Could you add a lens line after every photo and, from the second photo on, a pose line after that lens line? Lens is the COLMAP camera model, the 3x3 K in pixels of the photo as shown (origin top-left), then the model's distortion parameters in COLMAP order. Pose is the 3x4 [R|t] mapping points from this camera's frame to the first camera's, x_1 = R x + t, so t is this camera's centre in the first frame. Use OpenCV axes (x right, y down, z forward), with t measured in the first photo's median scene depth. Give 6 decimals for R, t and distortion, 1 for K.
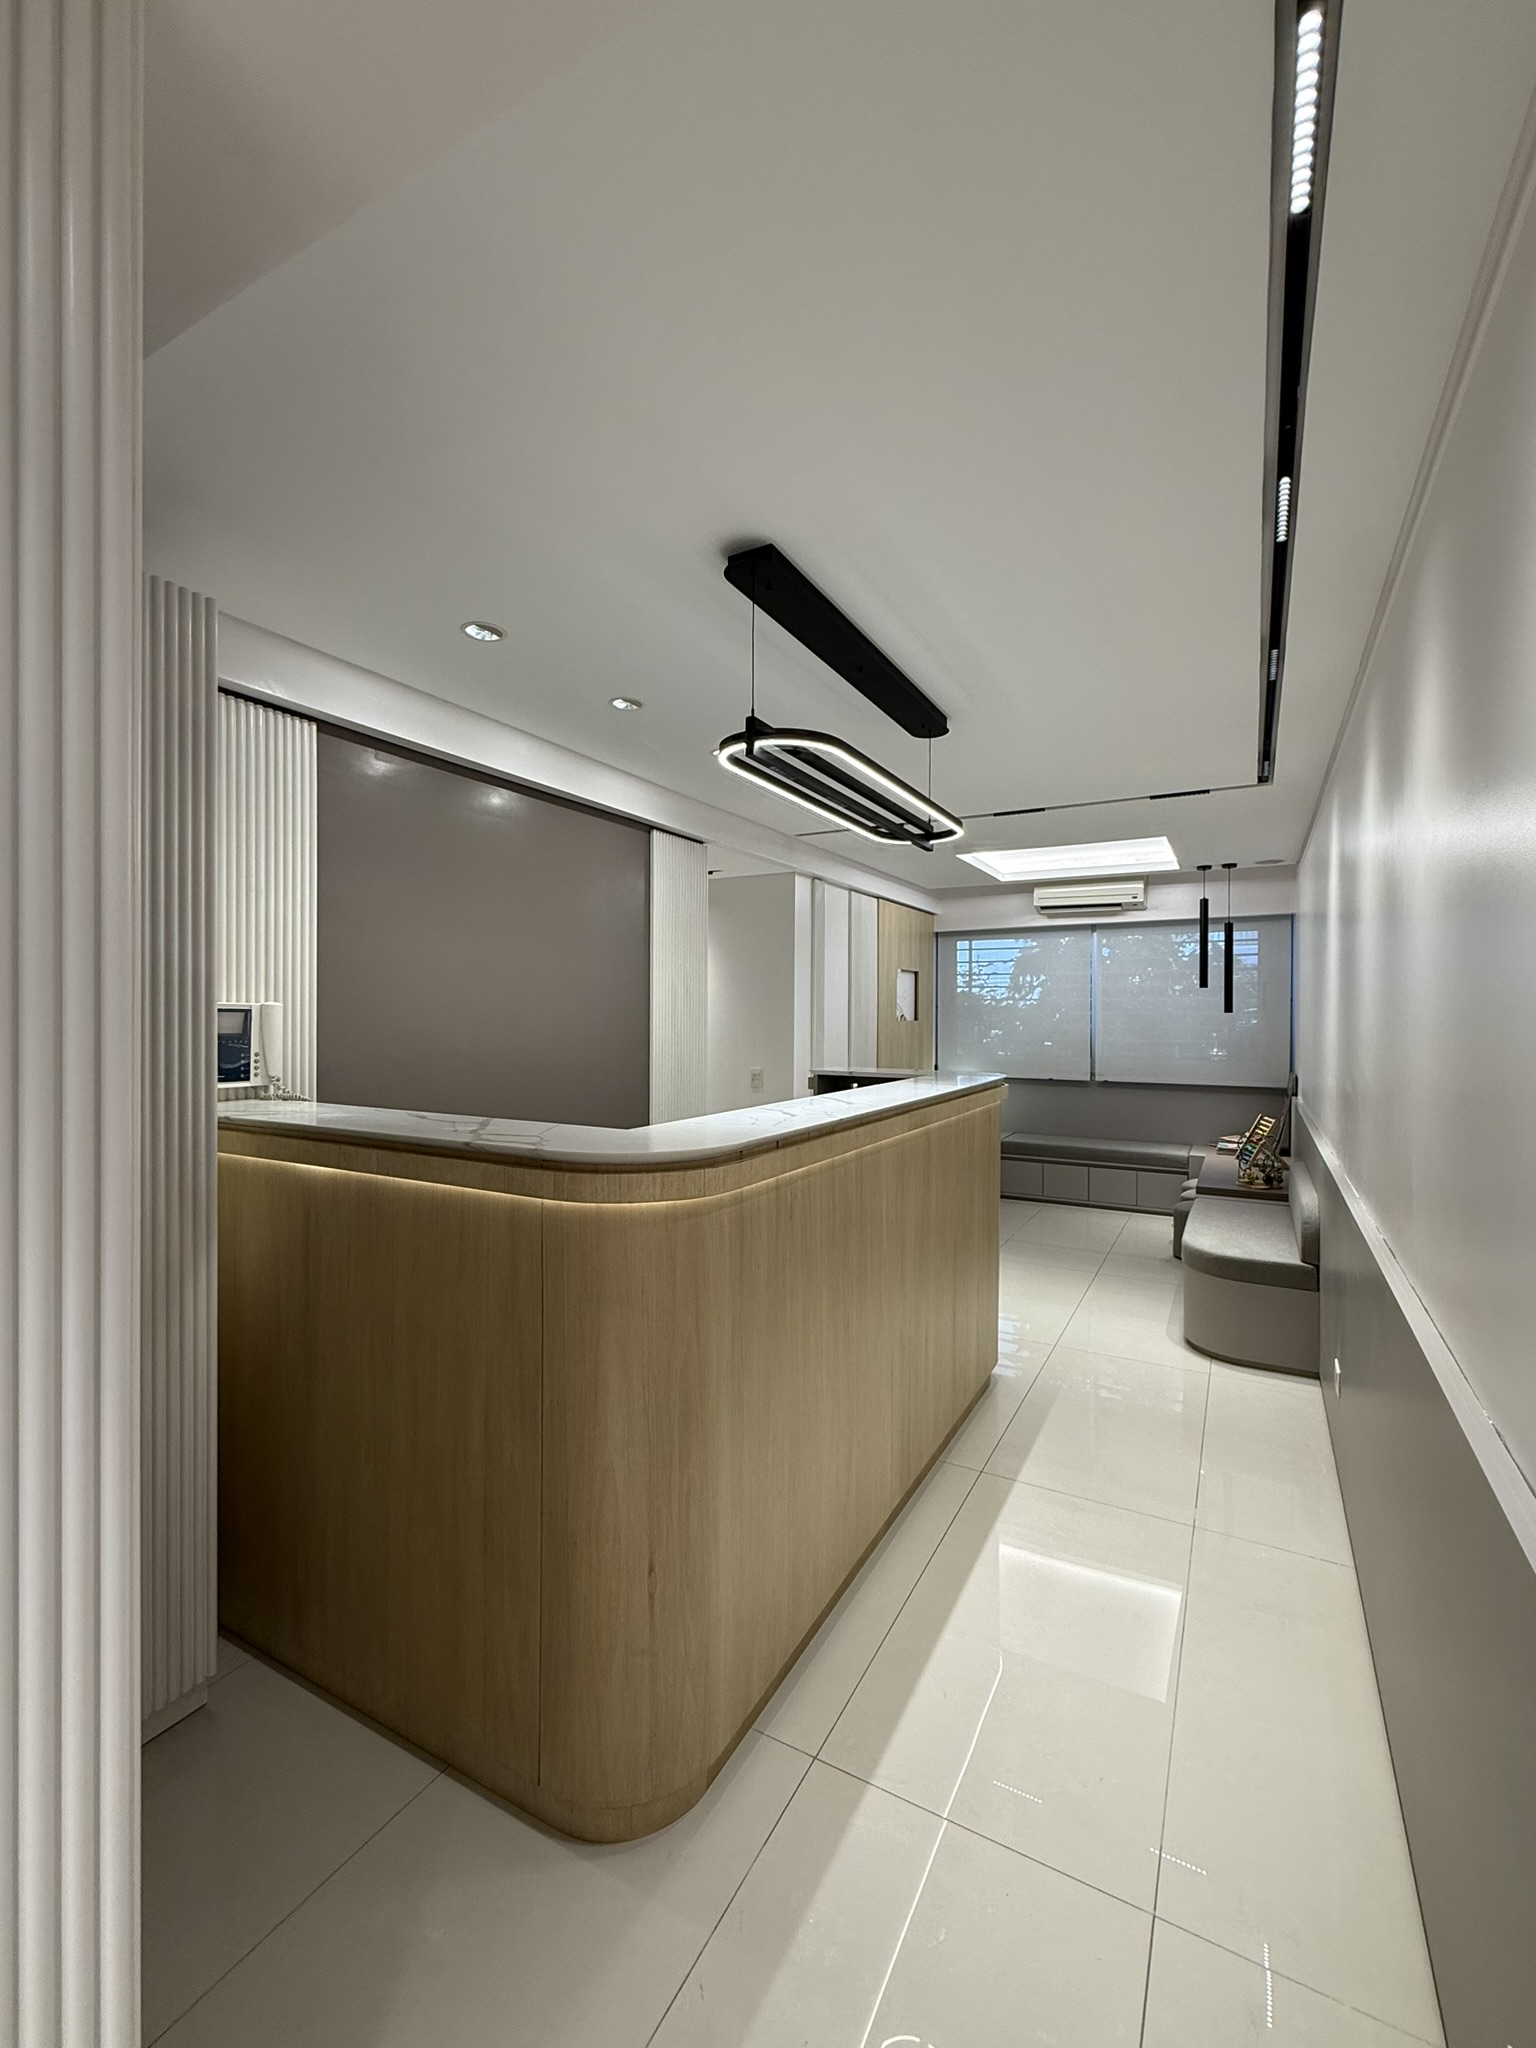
lens RADIAL K [[860.4, 0, 768.0], [0, 860.4, 1024.0], [0, 0, 1]] dist [-0.000634, 0.000091]
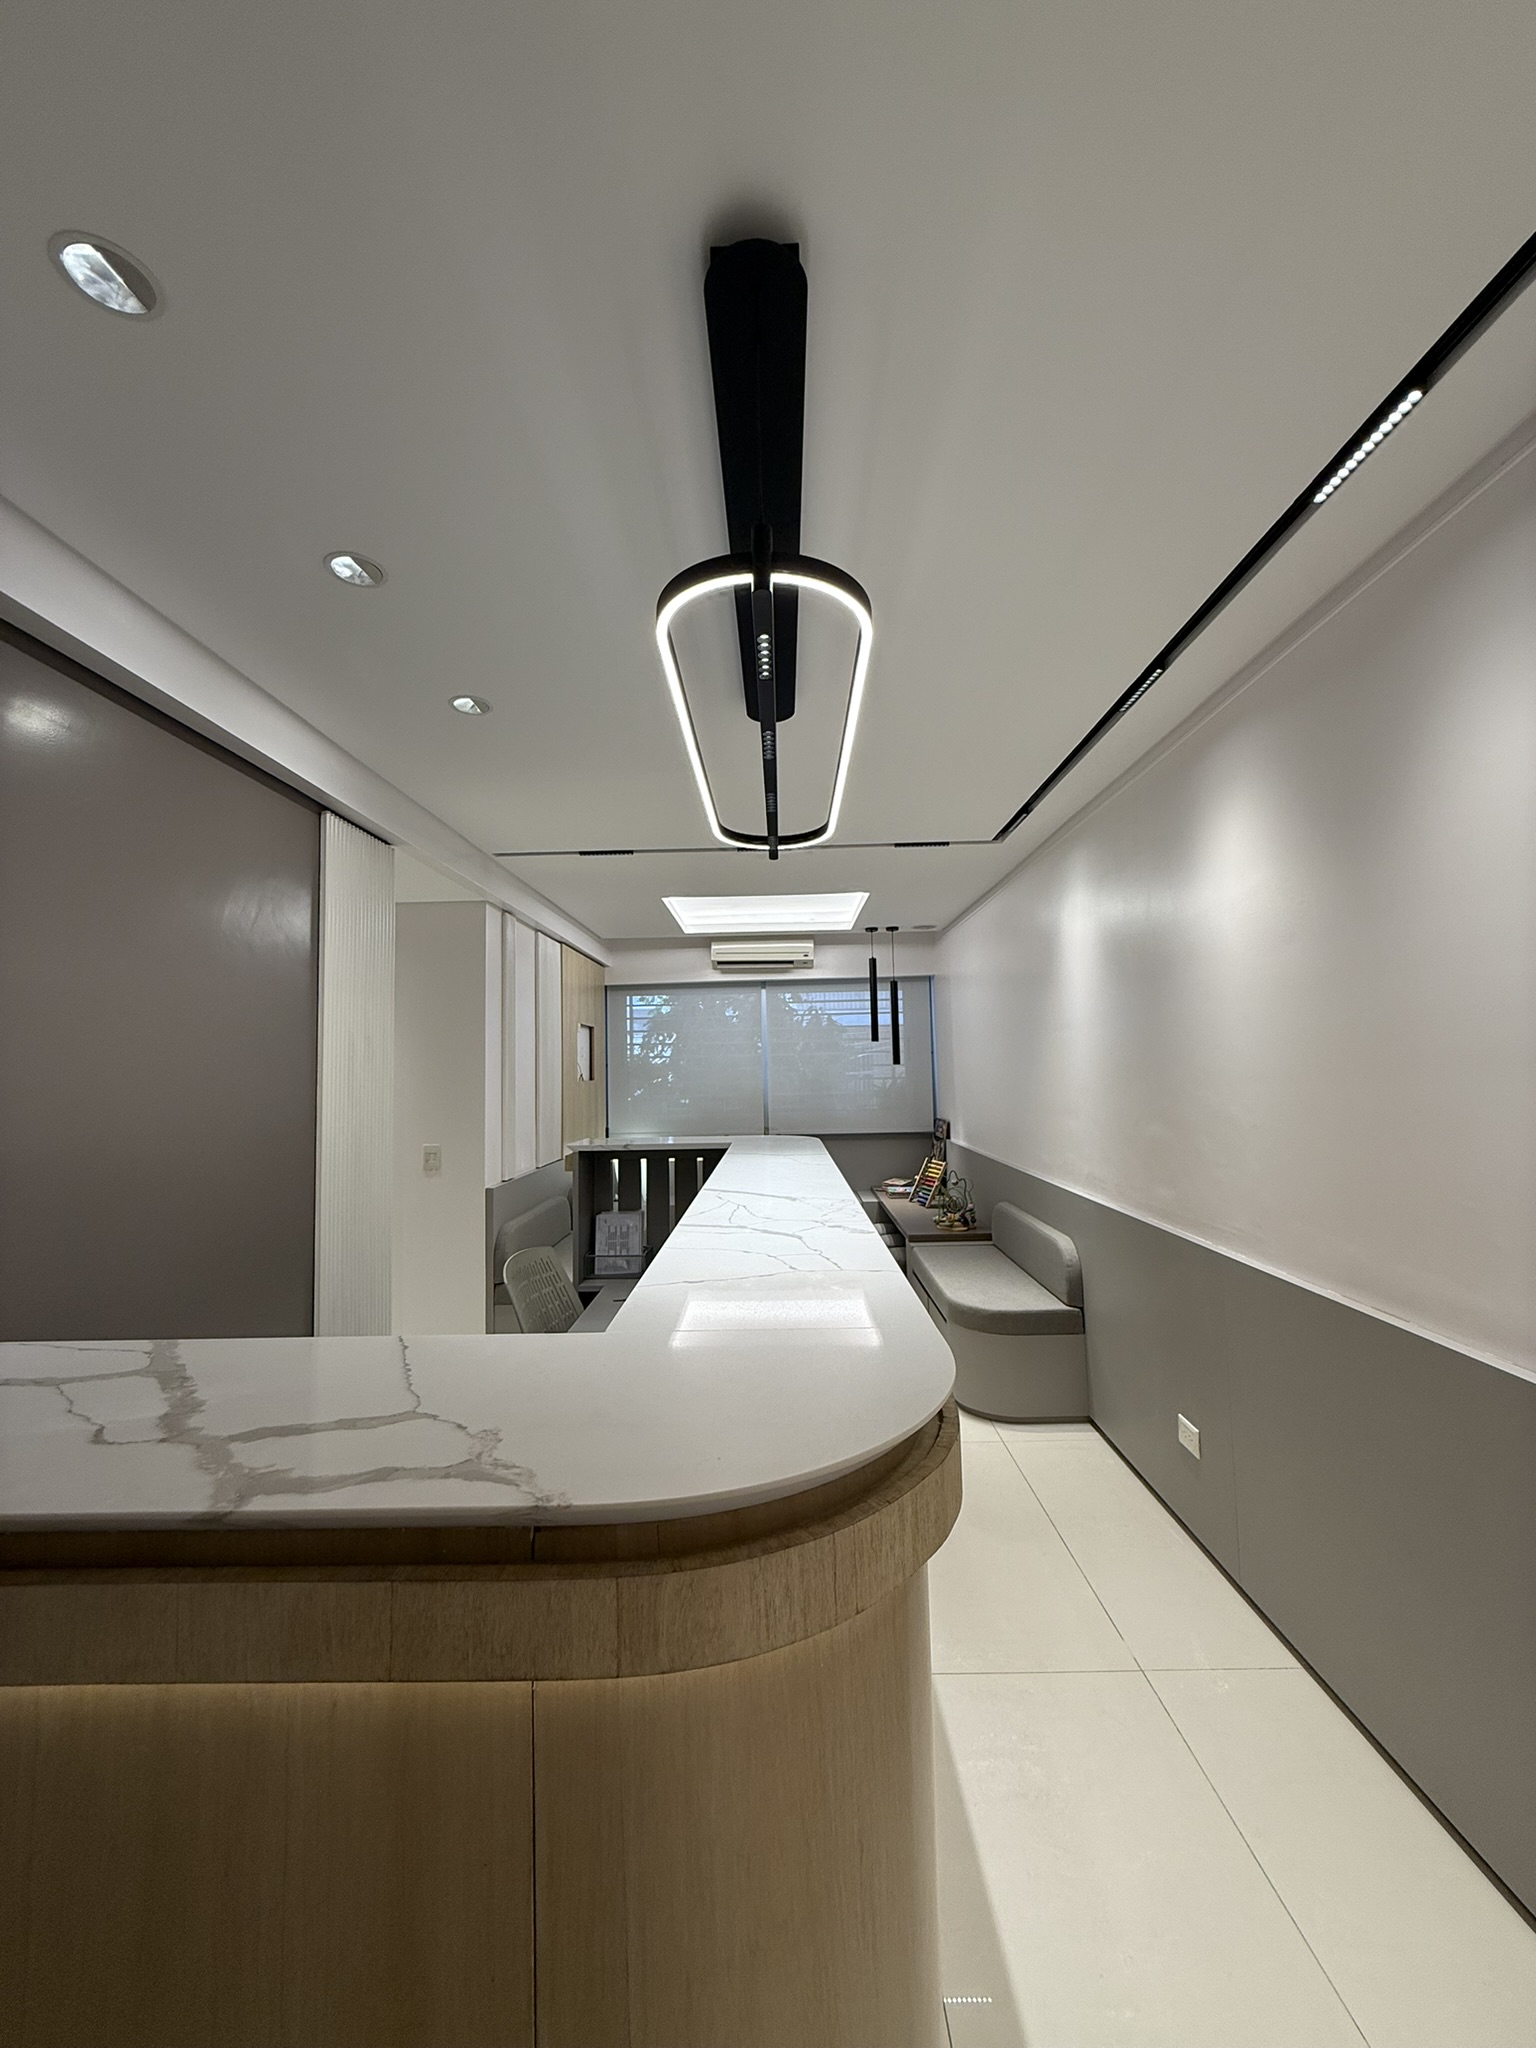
lens RADIAL K [[815.3, 0, 768.0], [0, 815.3, 1024.0], [0, 0, 1]] dist [0.000978, 0.000309]
pose [[0.882858, 0.005924, 0.469603, -0.080614], [0.028992, 0.997326, -0.067088, -0.000035], [-0.468744, 0.072844, 0.880325, 0.169844]]
